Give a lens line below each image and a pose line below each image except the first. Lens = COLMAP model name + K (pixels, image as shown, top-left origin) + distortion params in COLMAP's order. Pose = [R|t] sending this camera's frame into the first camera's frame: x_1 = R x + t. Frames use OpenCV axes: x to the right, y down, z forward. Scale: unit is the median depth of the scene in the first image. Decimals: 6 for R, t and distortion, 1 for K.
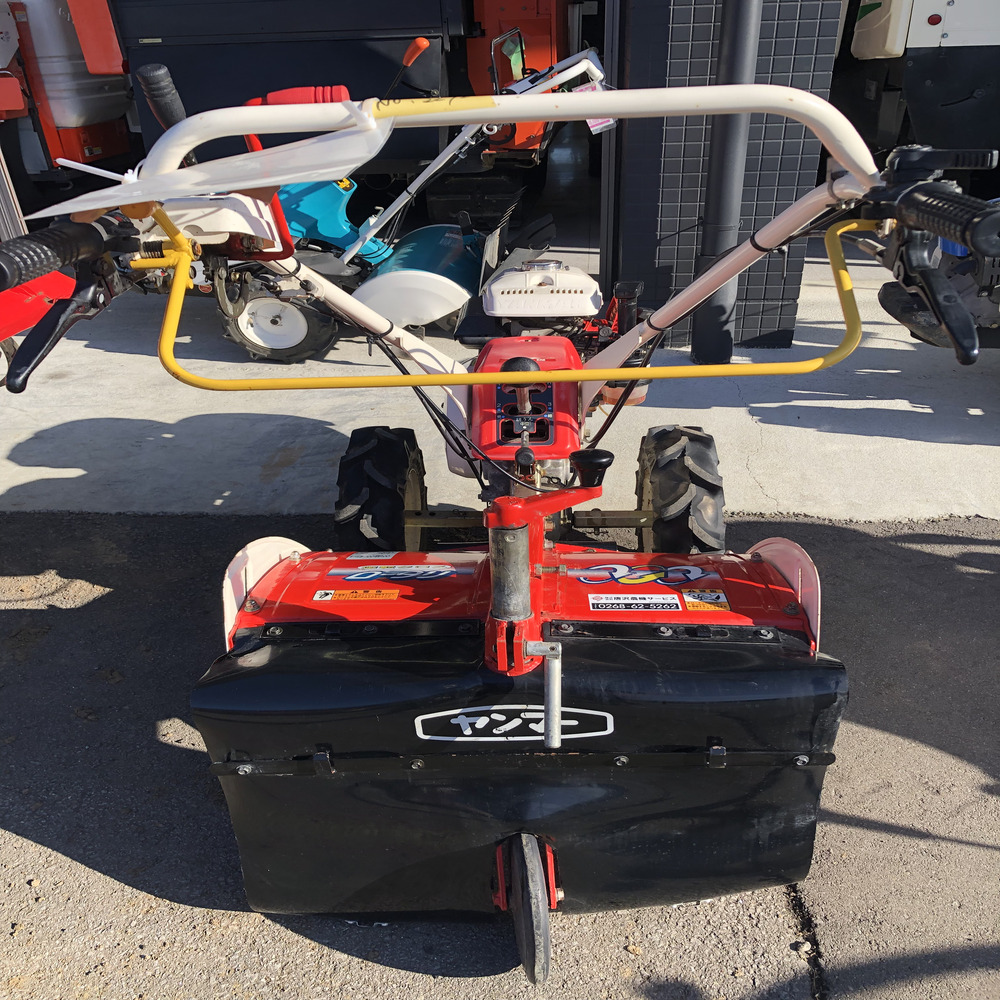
lens RADIAL K [[749.9, 0, 543.4], [0, 749.9, 436.2], [0, 0, 1]] dist [0.010122, -0.011579]
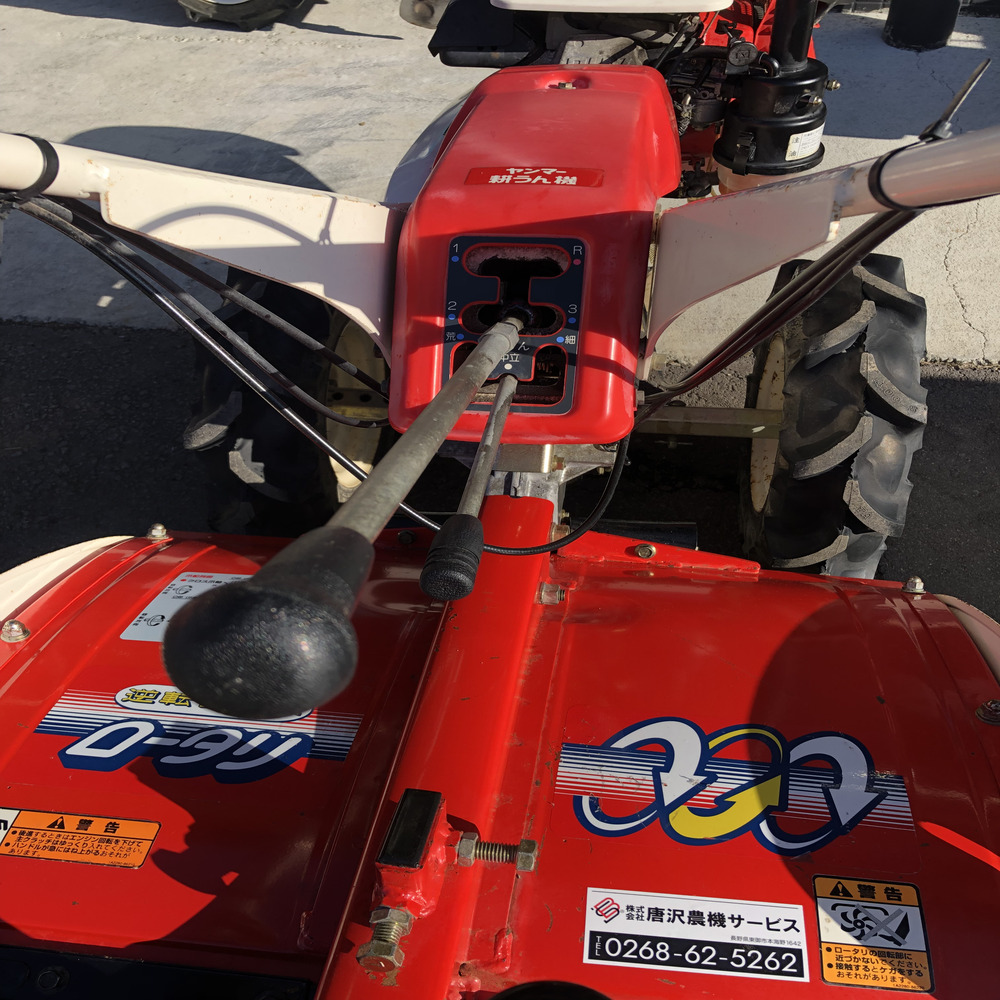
lens RADIAL K [[749.9, 0, 543.4], [0, 749.9, 436.2], [0, 0, 1]] dist [0.010122, -0.011579]
pose [[0.988844, 0.101271, -0.109229, 0.034756], [-0.042167, 0.893641, 0.446797, -0.127922], [0.142859, -0.437207, 0.887942, 0.459330]]
